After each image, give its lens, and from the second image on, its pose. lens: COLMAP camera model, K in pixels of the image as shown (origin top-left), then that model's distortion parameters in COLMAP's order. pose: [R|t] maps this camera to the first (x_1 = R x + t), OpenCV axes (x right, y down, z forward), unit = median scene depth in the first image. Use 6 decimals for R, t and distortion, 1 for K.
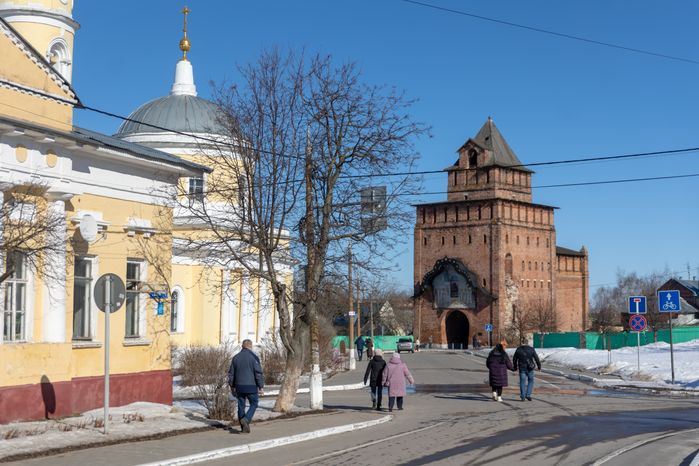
lens RADIAL K [[1082.5, 0, 350.1], [0, 1082.5, 232.1], [0, 0, 1]] dist [-0.020810, 0.000000]
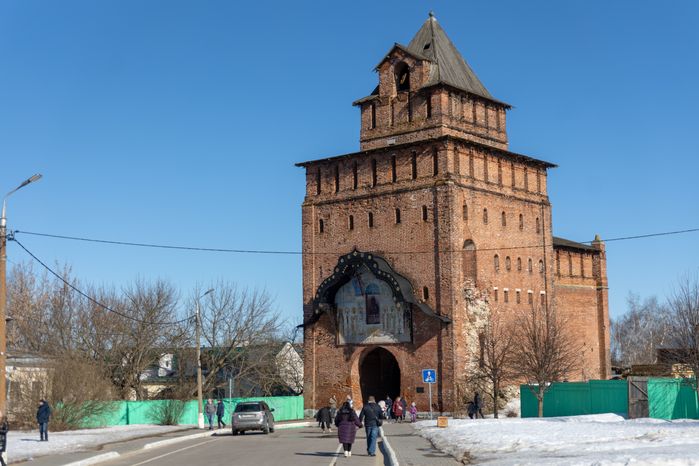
lens RADIAL K [[1146.0, 0, 349.2], [0, 1146.0, 234.5], [0, 0, 1]] dist [-0.008570, 0.000000]
pose [[0.999236, -0.022509, 0.031960, 0.065647], [0.023898, 0.998756, -0.043774, 0.039712], [-0.030935, 0.044504, 0.998530, 0.412326]]
